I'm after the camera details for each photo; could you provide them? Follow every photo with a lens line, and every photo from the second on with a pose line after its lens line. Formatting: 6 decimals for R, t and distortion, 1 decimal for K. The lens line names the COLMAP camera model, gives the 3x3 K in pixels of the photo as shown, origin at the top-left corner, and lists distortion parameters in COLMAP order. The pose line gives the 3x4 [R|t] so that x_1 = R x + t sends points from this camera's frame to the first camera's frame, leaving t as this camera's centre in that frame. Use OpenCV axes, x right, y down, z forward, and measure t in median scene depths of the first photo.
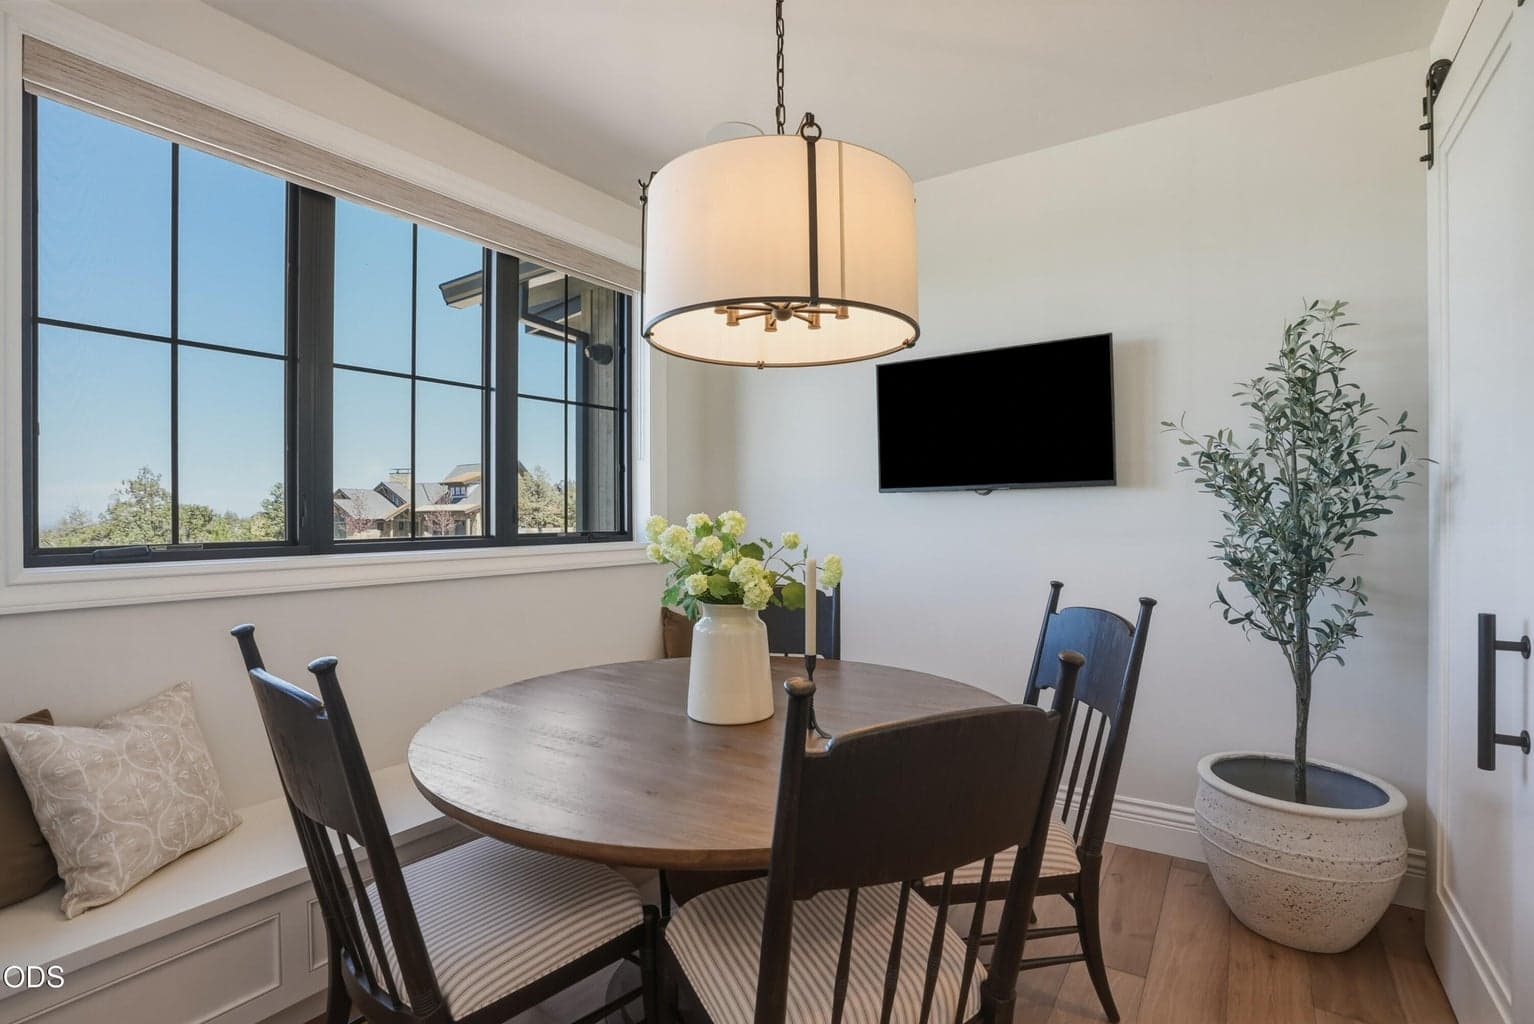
lens RADIAL K [[710.1, 0, 769.0], [0, 710.1, 519.7], [0, 0, 1]] dist [-0.017305, -0.000342]
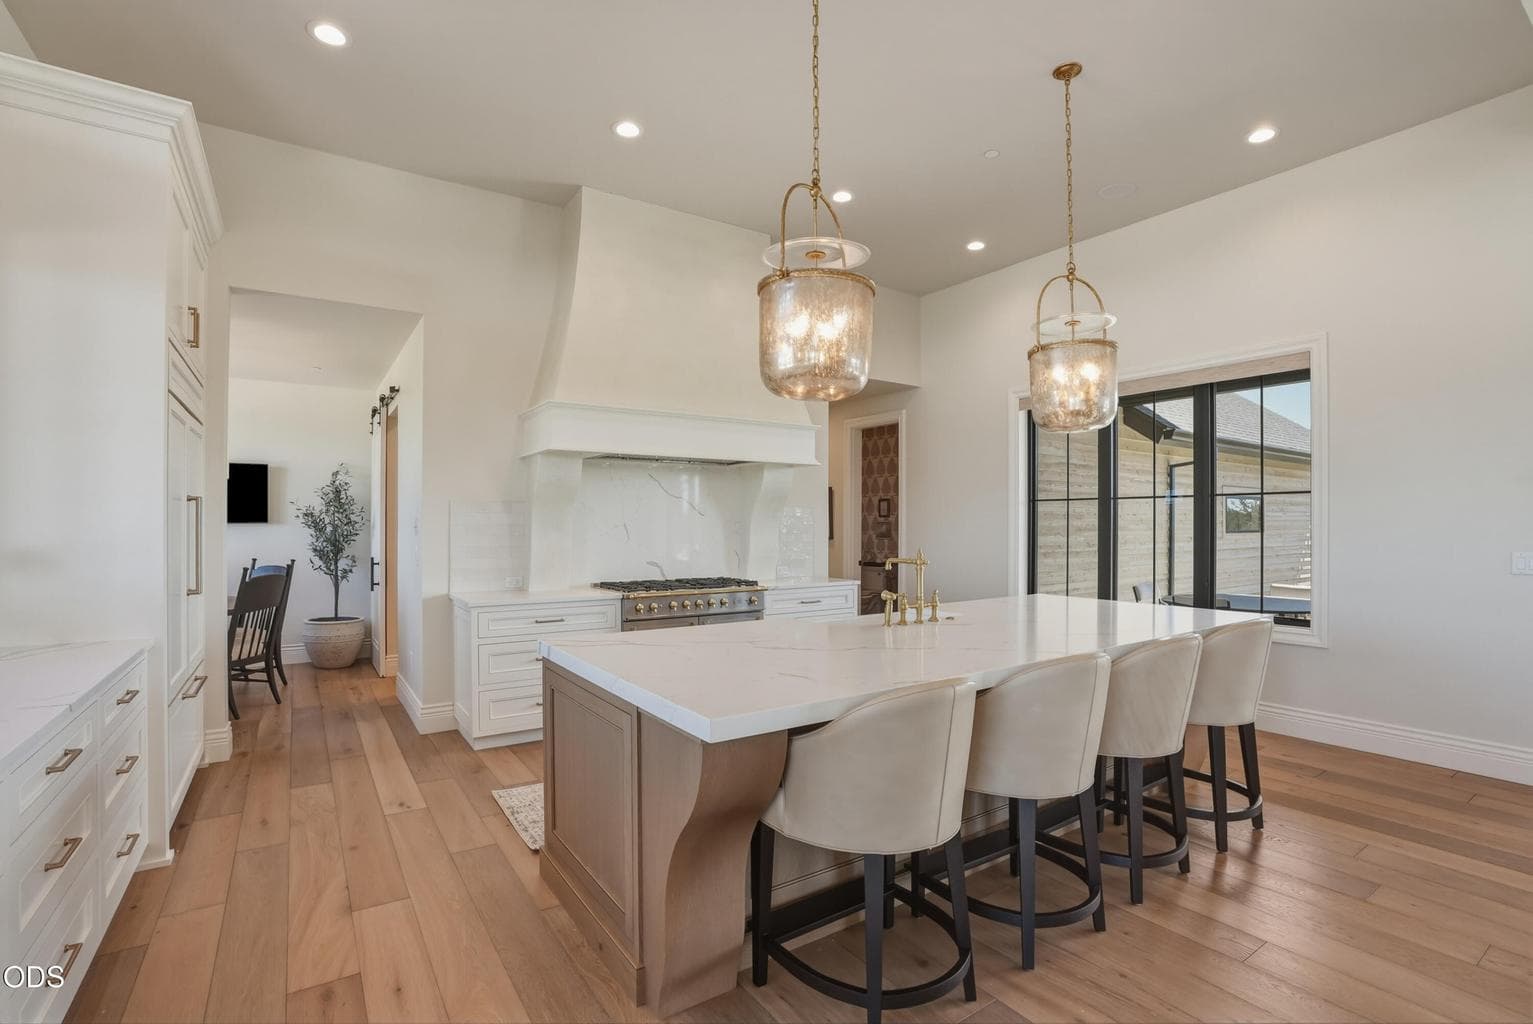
lens RADIAL K [[709.6, 0, 769.0], [0, 709.6, 528.2], [0, 0, 1]] dist [-0.017305, -0.000342]
pose [[0.382143, 0.008320, 0.924066, -1.418155], [0.001314, 0.999954, -0.009546, -0.004365], [-0.924102, 0.004862, 0.382114, -1.997065]]
